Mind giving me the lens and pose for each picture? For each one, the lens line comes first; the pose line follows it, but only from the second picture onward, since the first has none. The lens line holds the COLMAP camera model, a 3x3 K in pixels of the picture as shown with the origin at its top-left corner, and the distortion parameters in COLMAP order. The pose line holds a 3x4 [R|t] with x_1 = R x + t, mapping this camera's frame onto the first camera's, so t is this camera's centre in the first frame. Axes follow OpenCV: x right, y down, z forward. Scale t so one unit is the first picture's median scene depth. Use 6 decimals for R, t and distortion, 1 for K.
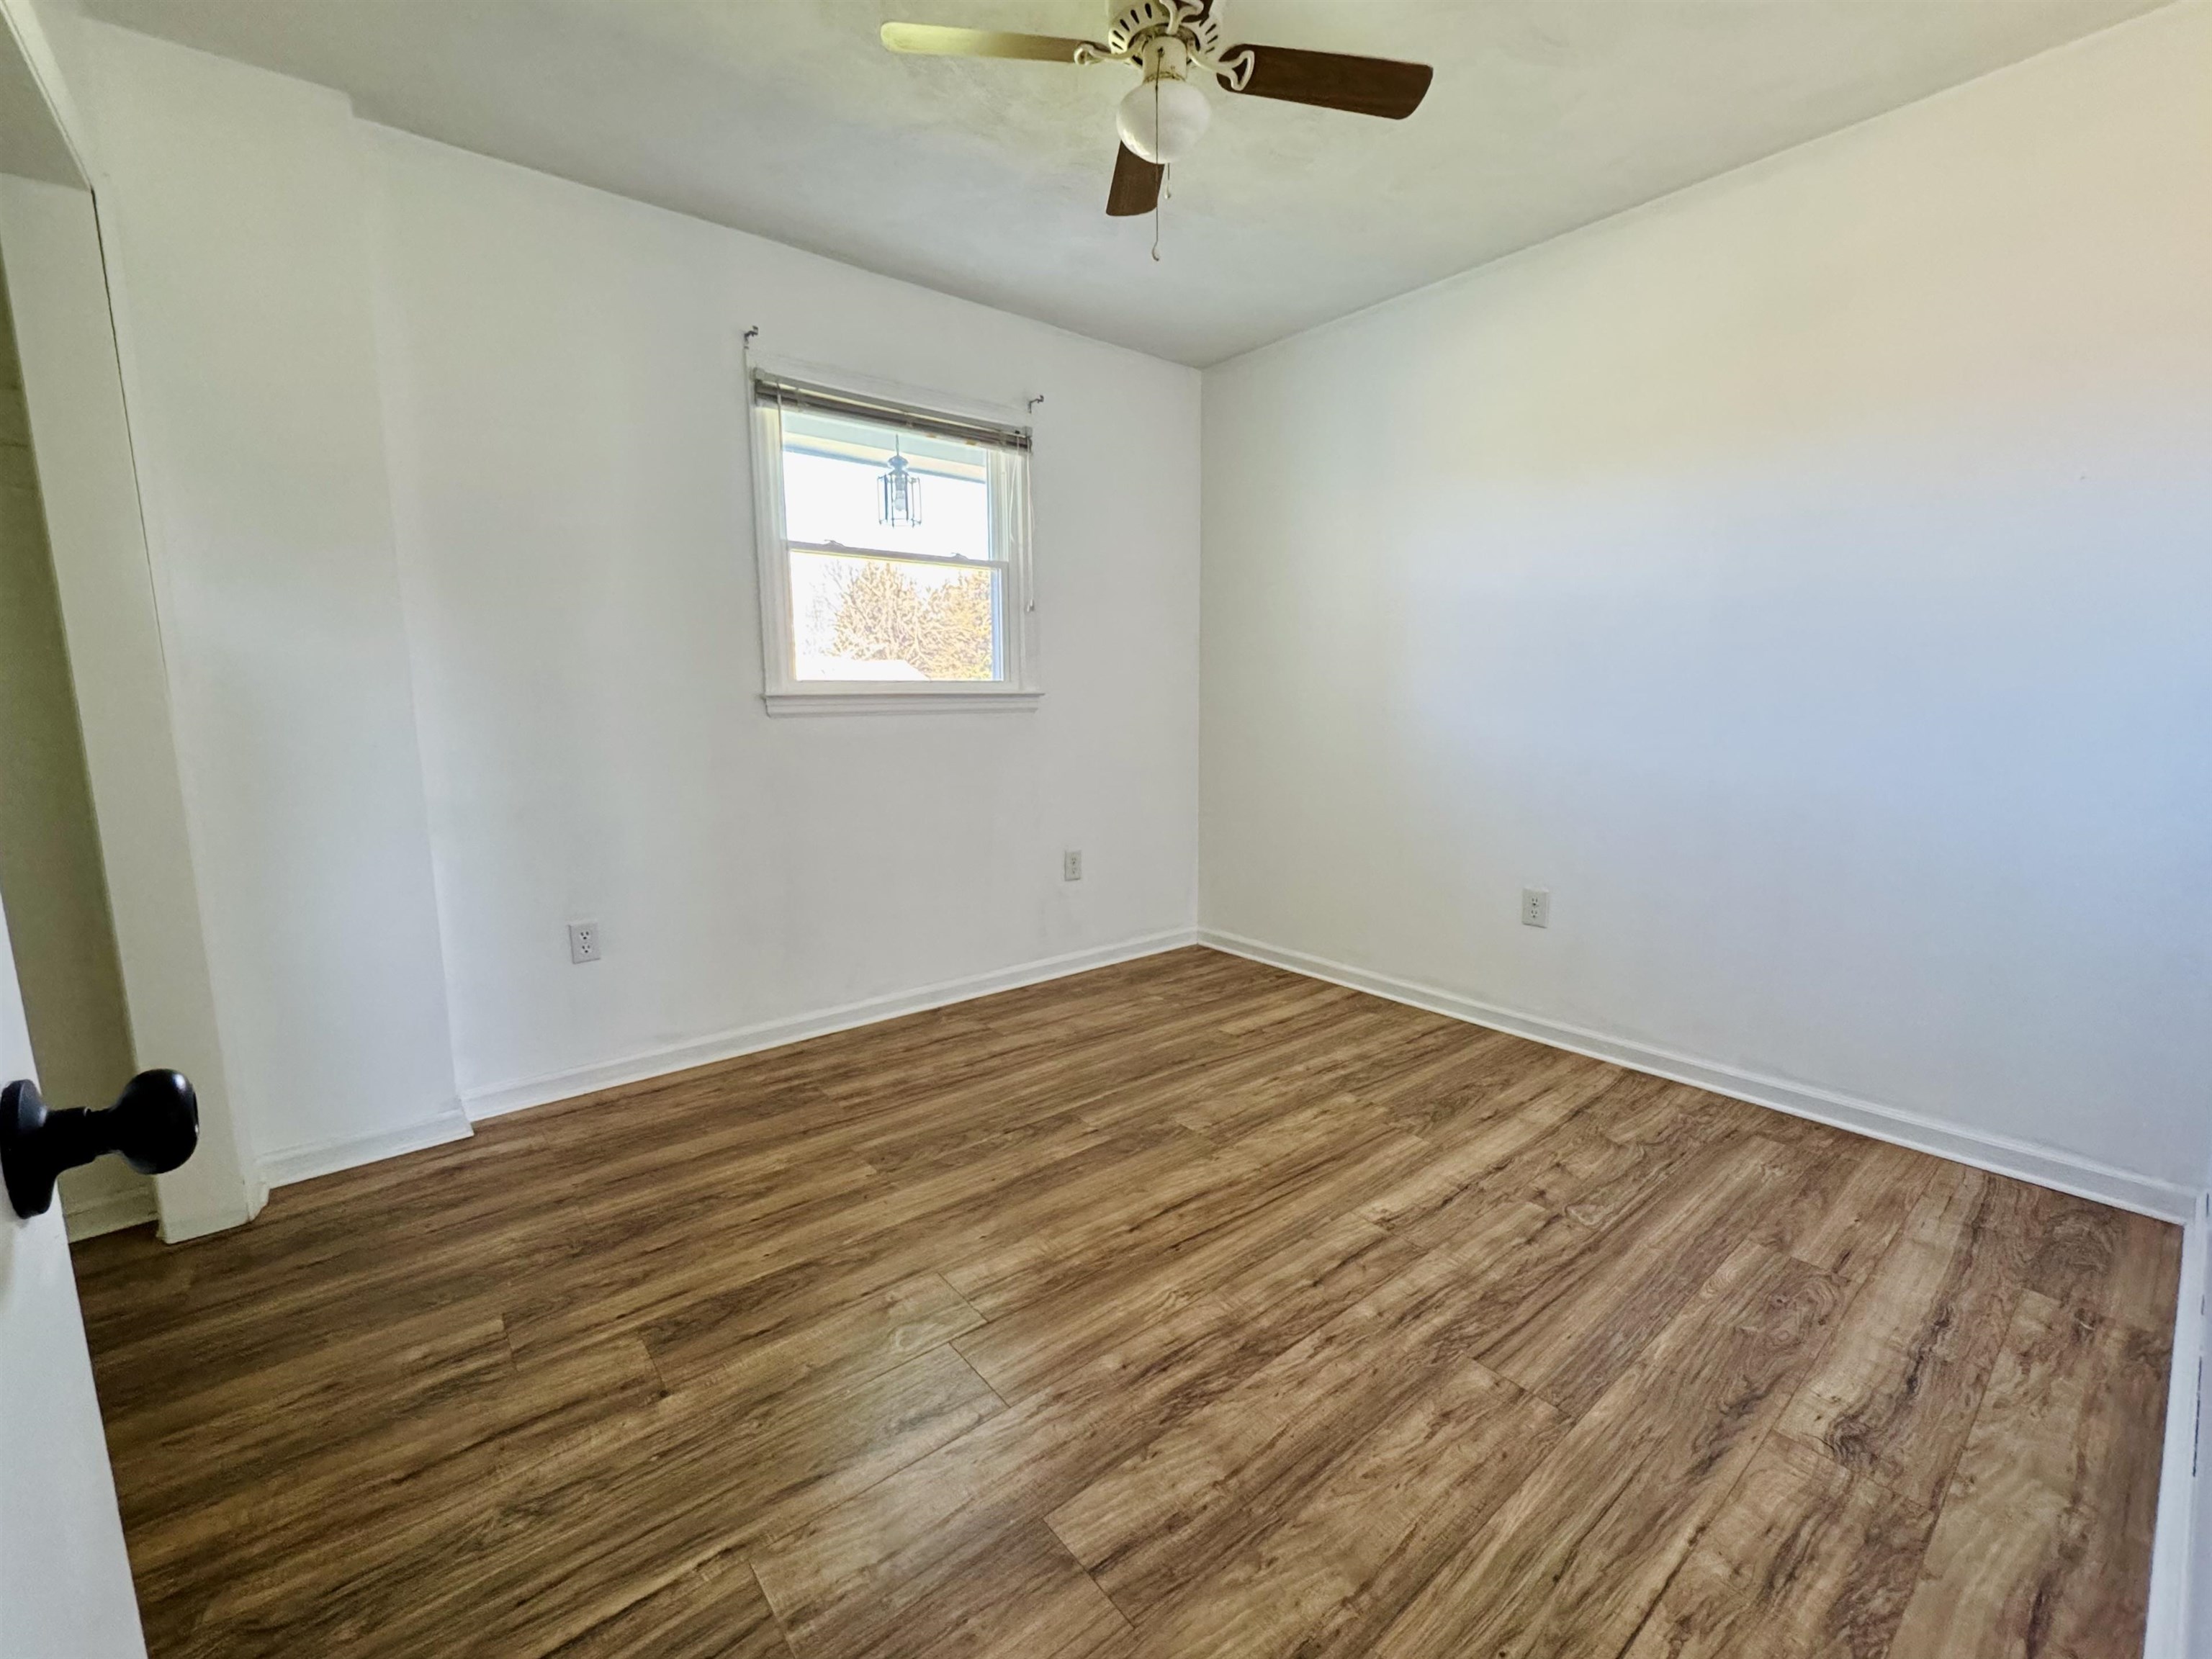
lens RADIAL K [[896.4, 0, 1125.6], [0, 896.4, 829.0], [0, 0, 1]] dist [-0.002421, -0.000220]
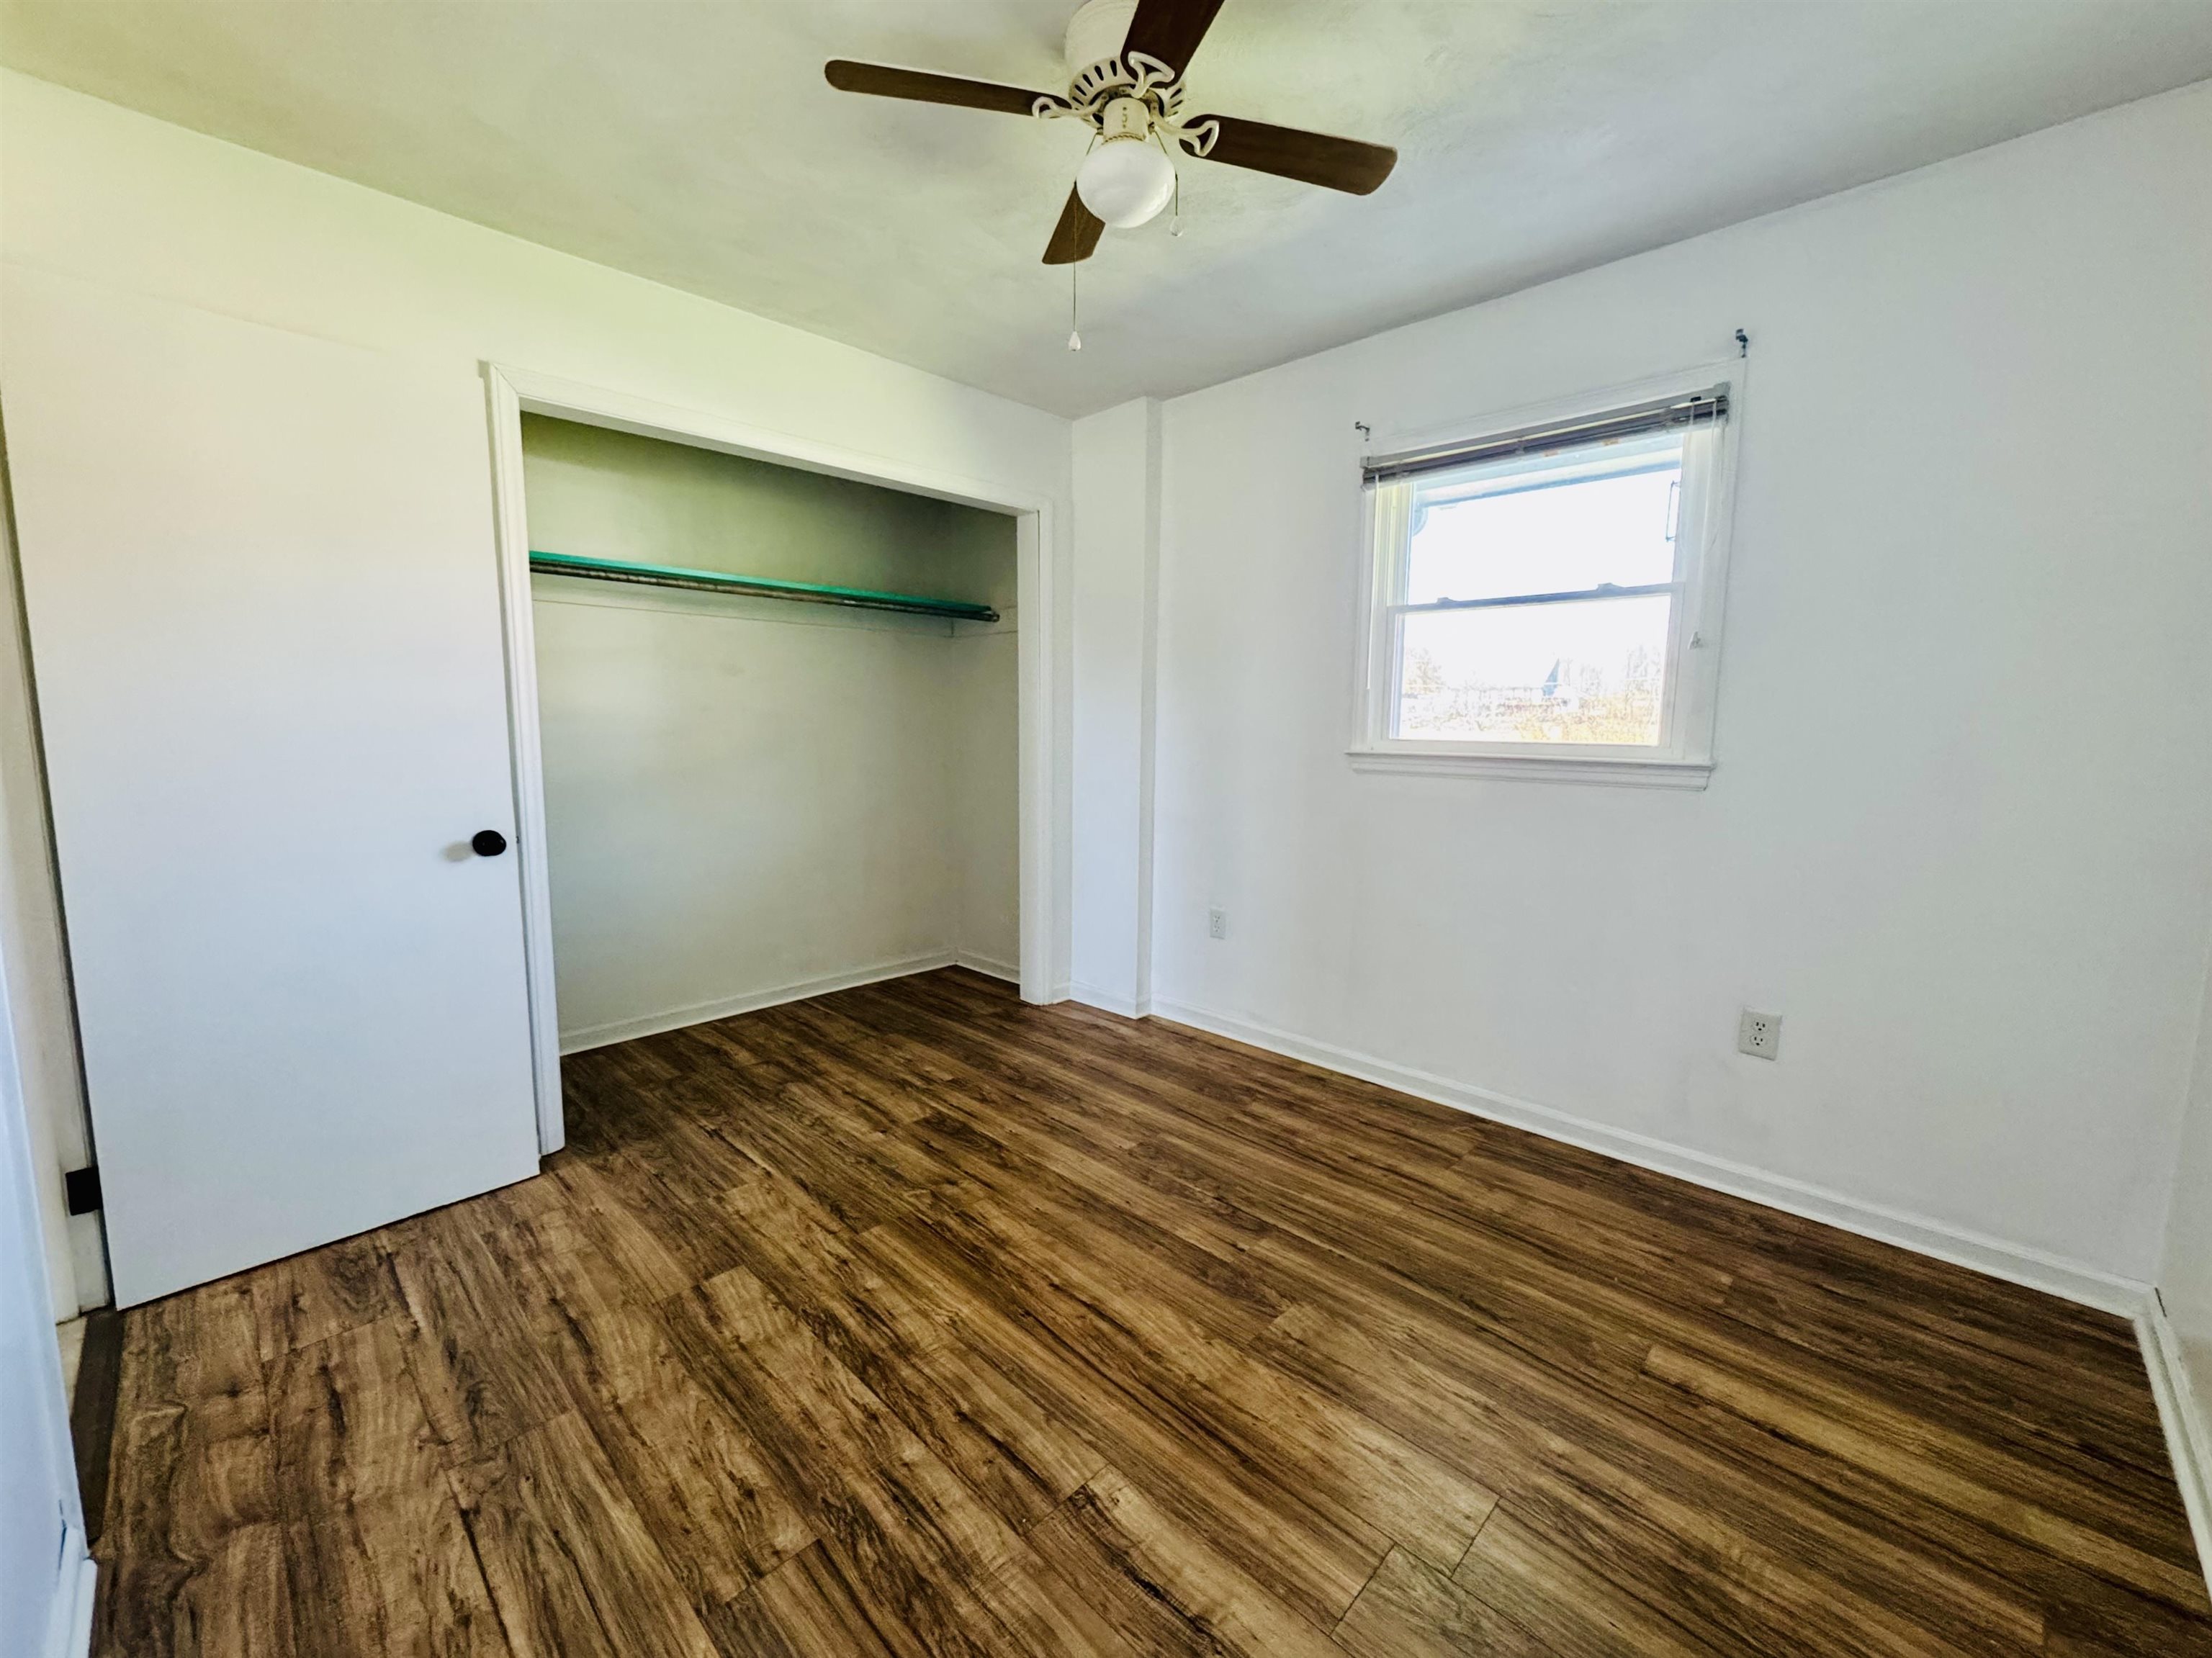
lens RADIAL K [[896.3, 0, 1119.2], [0, 896.3, 833.5], [0, 0, 1]] dist [-0.002421, -0.000220]
pose [[0.123802, 0.136293, -0.982902, 0.867624], [-0.158740, 0.980487, 0.115964, -0.177698], [0.979528, 0.141669, 0.143022, 0.768005]]
